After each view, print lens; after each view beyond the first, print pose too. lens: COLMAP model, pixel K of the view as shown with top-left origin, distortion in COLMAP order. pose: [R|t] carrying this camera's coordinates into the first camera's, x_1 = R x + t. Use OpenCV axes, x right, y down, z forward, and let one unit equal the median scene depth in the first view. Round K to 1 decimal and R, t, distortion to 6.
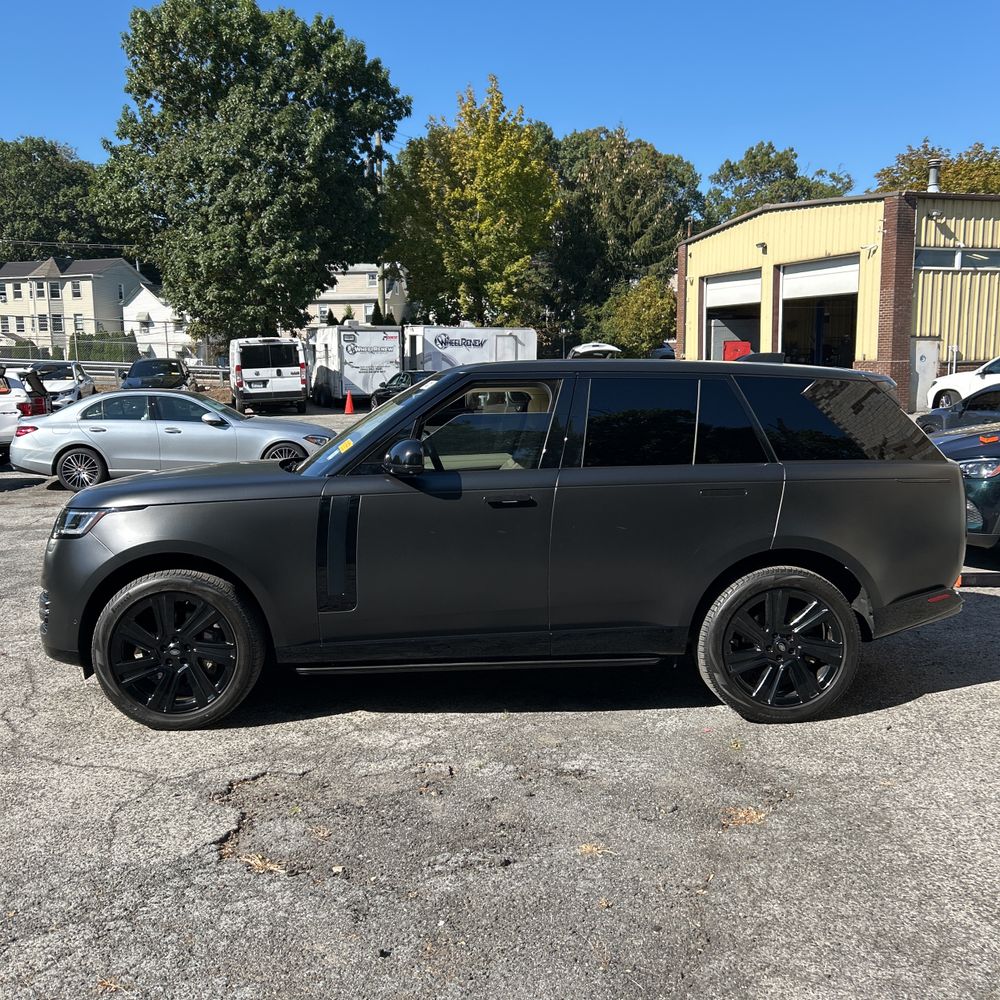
lens RADIAL K [[1013.7, 0, 484.0], [0, 1013.7, 520.2], [0, 0, 1]] dist [0.082843, -0.168586]
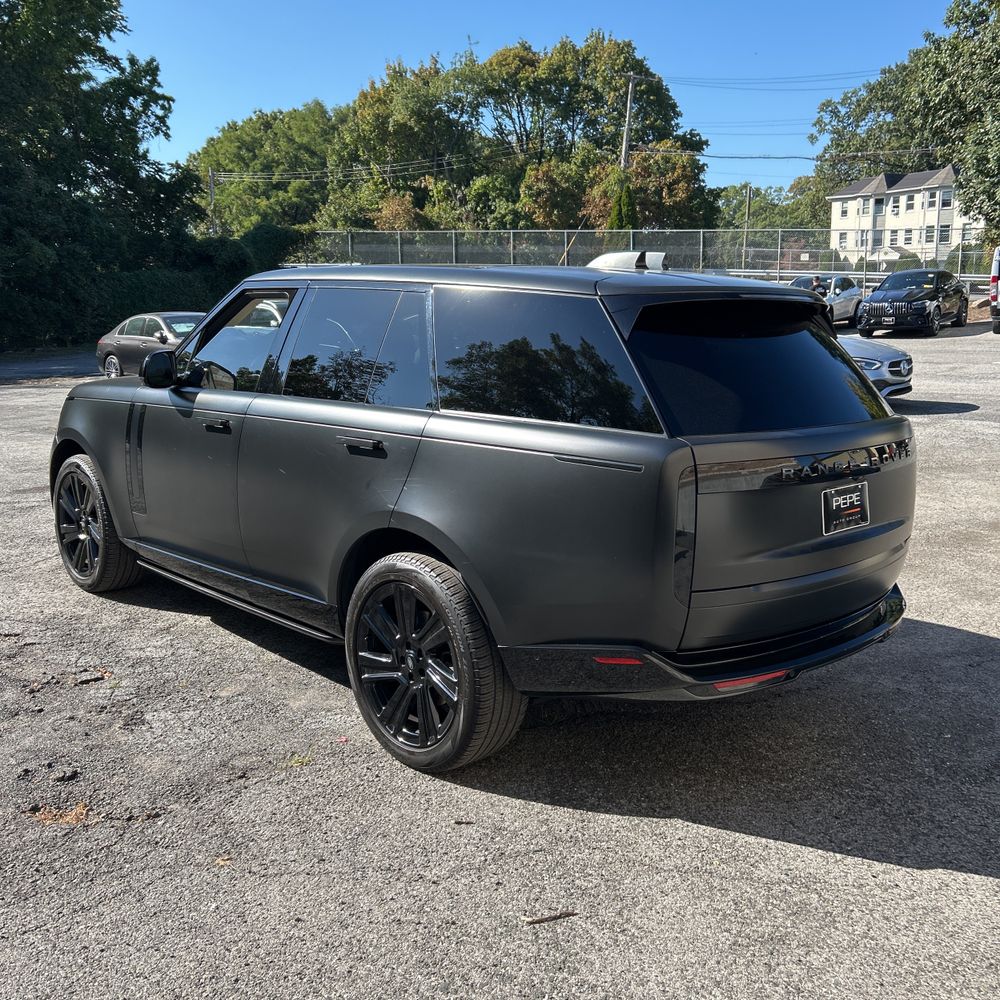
lens RADIAL K [[1015.1, 0, 478.2], [0, 1015.1, 513.6], [0, 0, 1]] dist [0.014900, -0.006118]
pose [[0.644776, 0.164355, -0.746493, 0.134965], [-0.107052, 0.986401, 0.124710, -0.012123], [0.756838, -0.000497, 0.653602, 0.090757]]
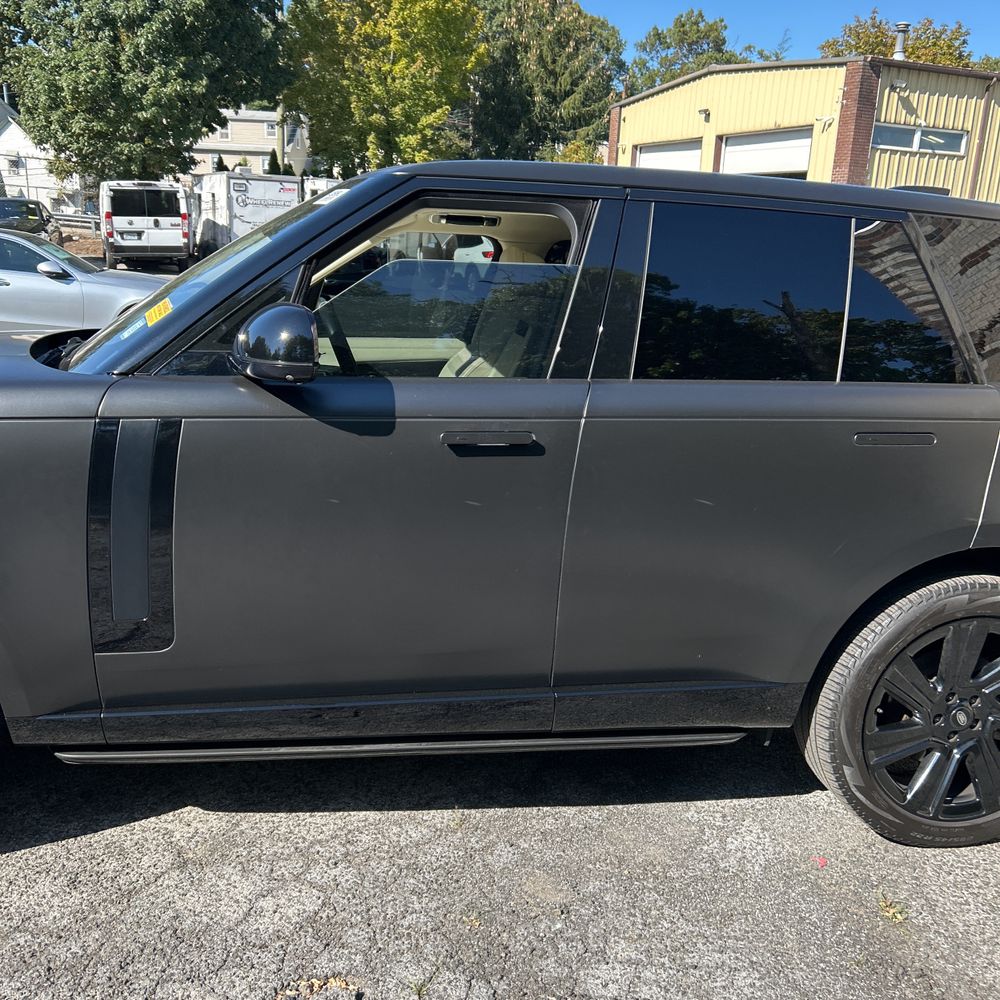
lens RADIAL K [[1013.6, 0, 486.3], [0, 1013.6, 518.4], [0, 0, 1]] dist [0.020131, -0.016637]
pose [[0.994233, 0.028766, 0.103315, -0.004206], [-0.040702, 0.992491, 0.115345, -0.006010], [-0.099221, -0.118885, 0.987938, 0.078578]]
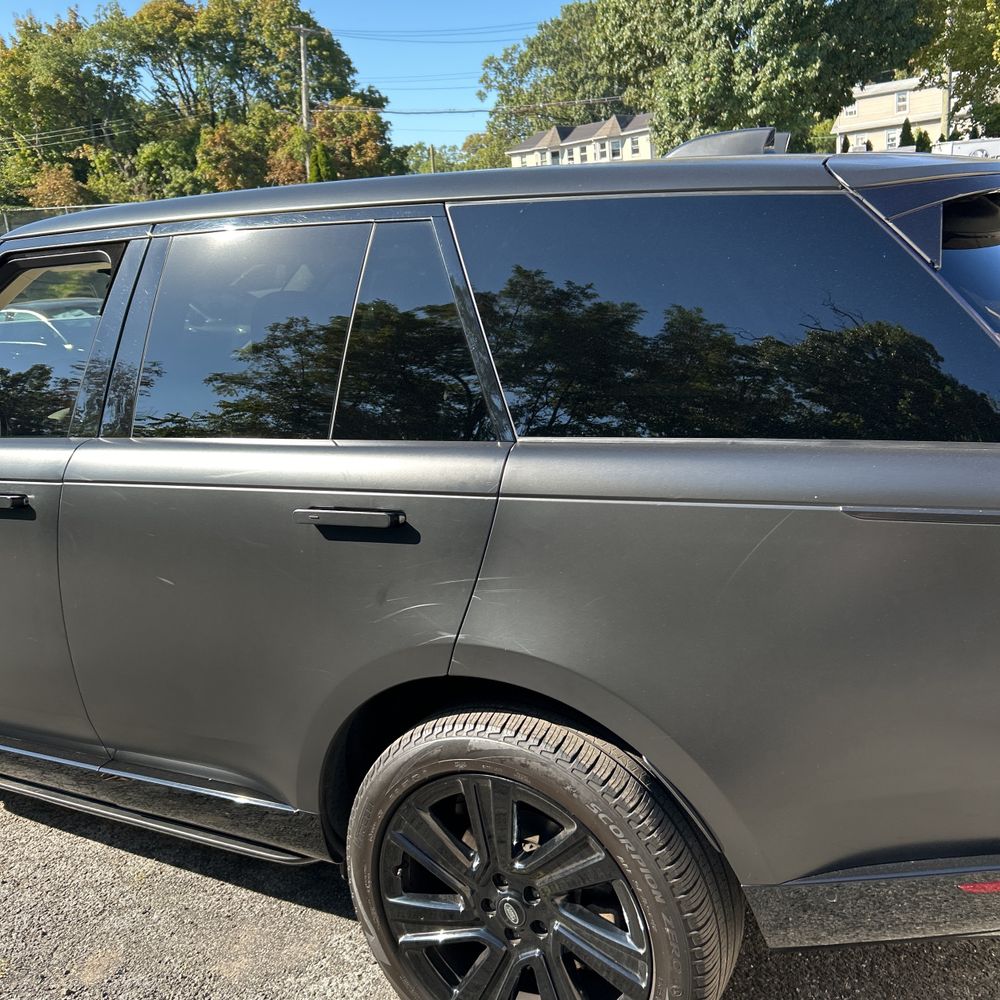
lens RADIAL K [[1013.8, 0, 499.9], [0, 1013.8, 515.6], [0, 0, 1]] dist [0.027891, -0.019242]
pose [[0.850889, 0.077267, -0.519632, 0.076637], [-0.004628, 0.990189, 0.139658, -0.012894], [0.525325, -0.116428, 0.842898, 0.110319]]
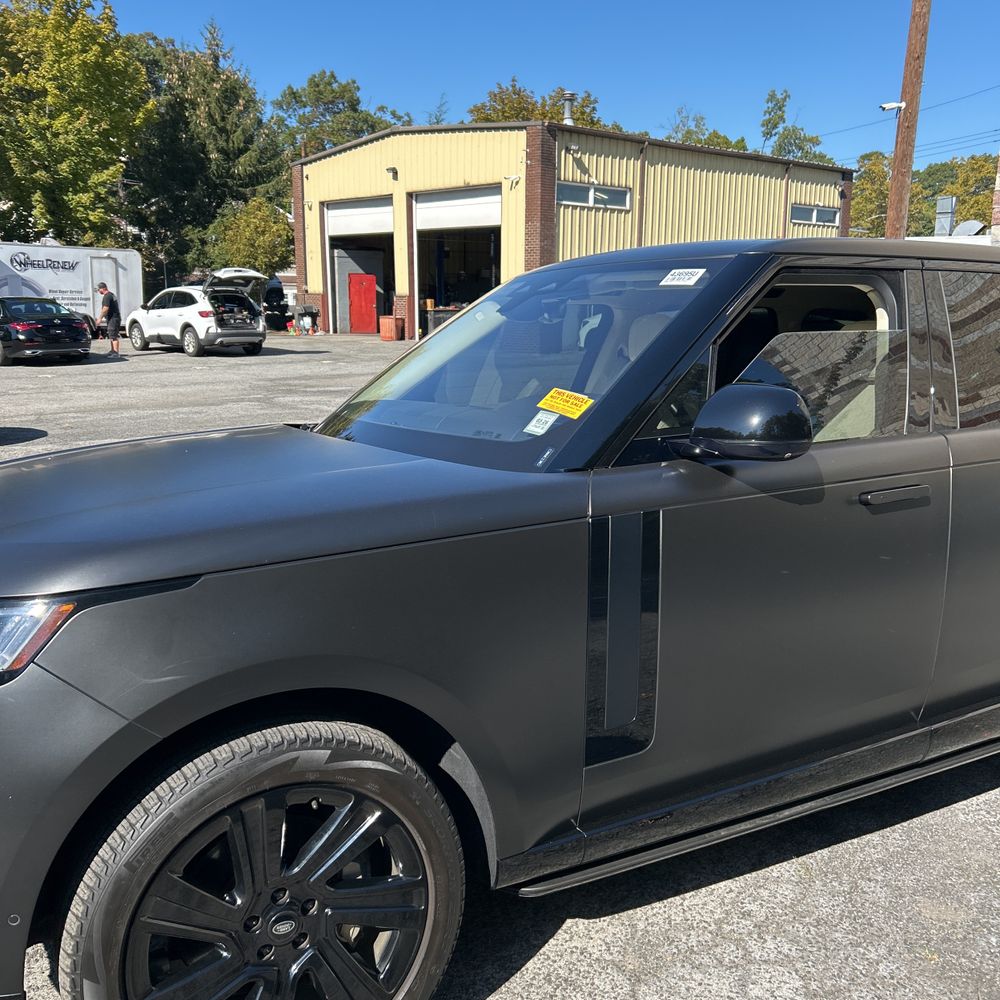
lens RADIAL K [[1013.8, 0, 499.9], [0, 1013.8, 515.6], [0, 0, 1]] dist [0.027891, -0.019242]
pose [[0.901075, -0.076611, 0.426842, -0.060489], [0.052882, 0.996338, 0.067190, -0.008890], [-0.430426, -0.037972, 0.901827, 0.094637]]
